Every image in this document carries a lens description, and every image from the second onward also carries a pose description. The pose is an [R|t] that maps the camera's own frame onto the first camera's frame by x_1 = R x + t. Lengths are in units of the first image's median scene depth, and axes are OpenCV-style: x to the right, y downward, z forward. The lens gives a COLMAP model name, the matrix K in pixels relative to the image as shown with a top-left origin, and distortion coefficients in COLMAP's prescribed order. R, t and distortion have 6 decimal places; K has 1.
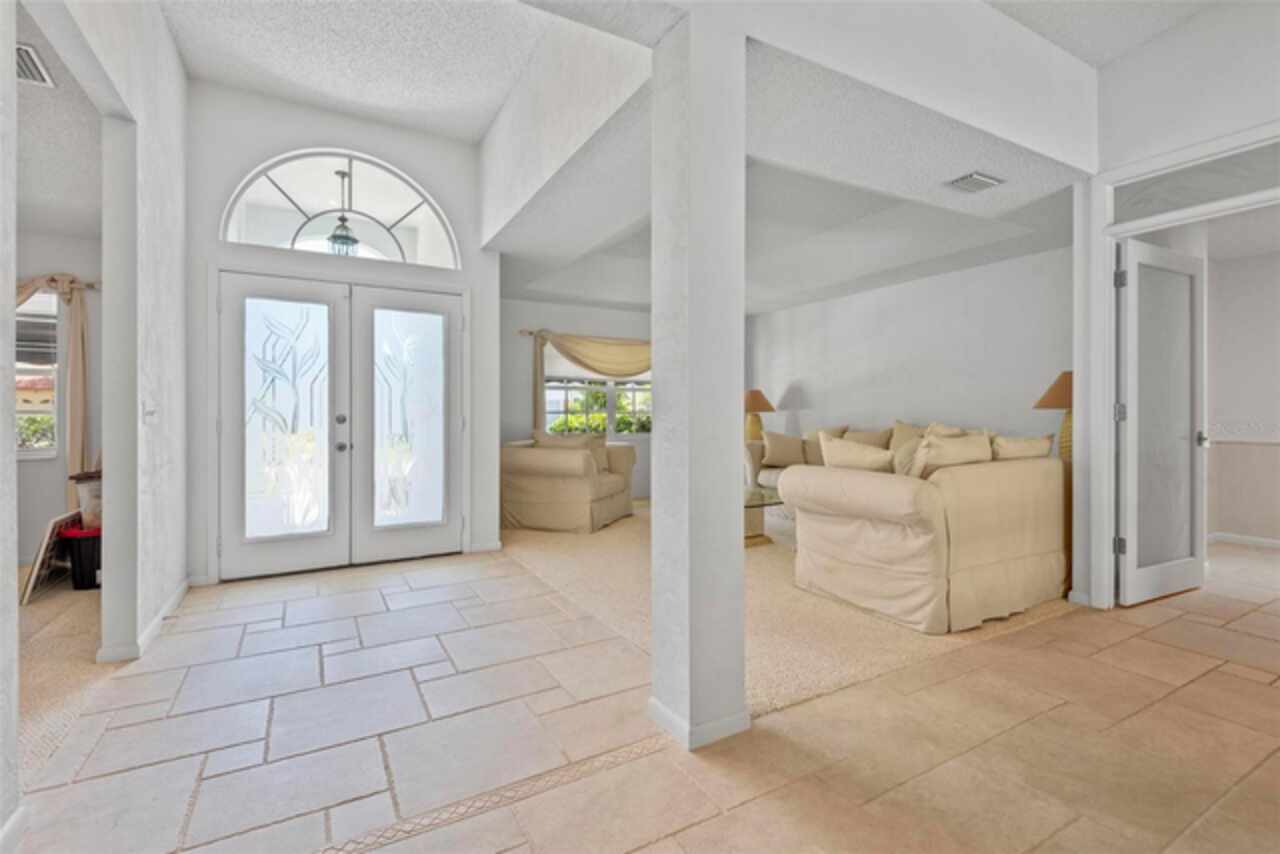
lens RADIAL K [[582.7, 0, 643.3], [0, 582.7, 414.5], [0, 0, 1]] dist [0.015260, -0.006460]
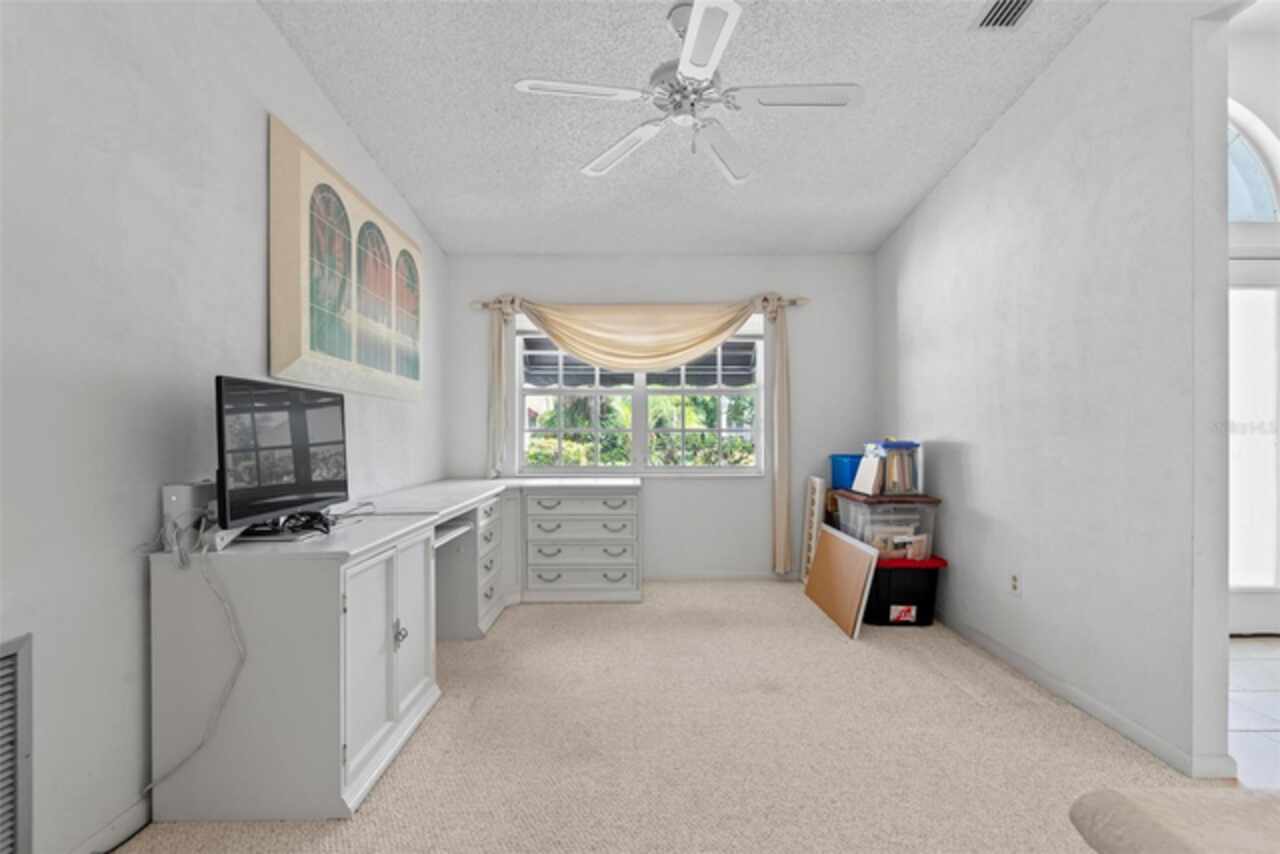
lens RADIAL K [[582.7, 0, 640.3], [0, 582.7, 432.4], [0, 0, 1]] dist [0.015260, -0.006460]
pose [[0.873138, -0.001423, -0.487470, -0.663980], [-0.004356, 0.999933, -0.010721, 0.008730], [0.487453, 0.011484, 0.873074, 0.028945]]
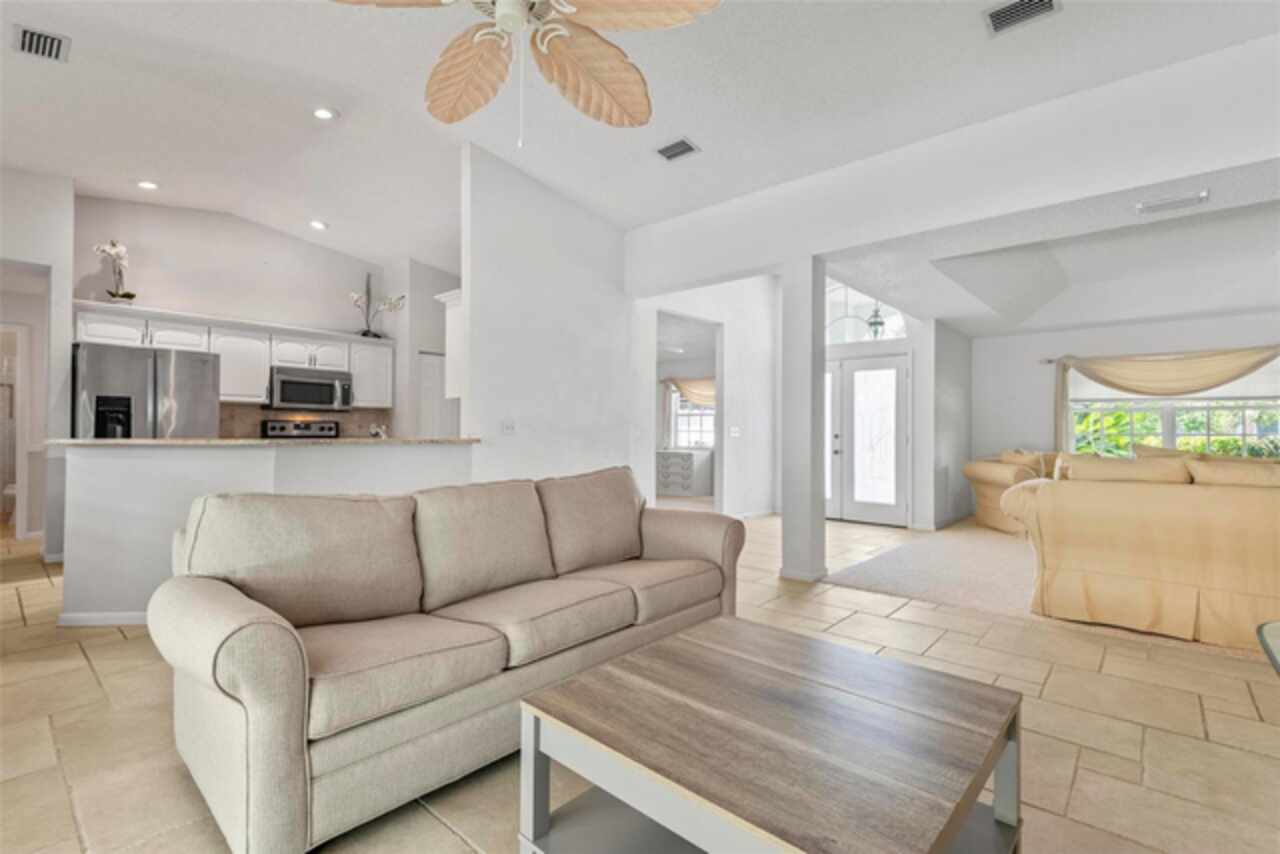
lens RADIAL K [[582.7, 0, 642.5], [0, 582.7, 431.9], [0, 0, 1]] dist [0.015260, -0.006460]
pose [[0.324321, 0.003669, -0.945940, 0.881534], [-0.009580, 0.999954, 0.000594, -0.000546], [0.945899, 0.008870, 0.324341, -0.120463]]
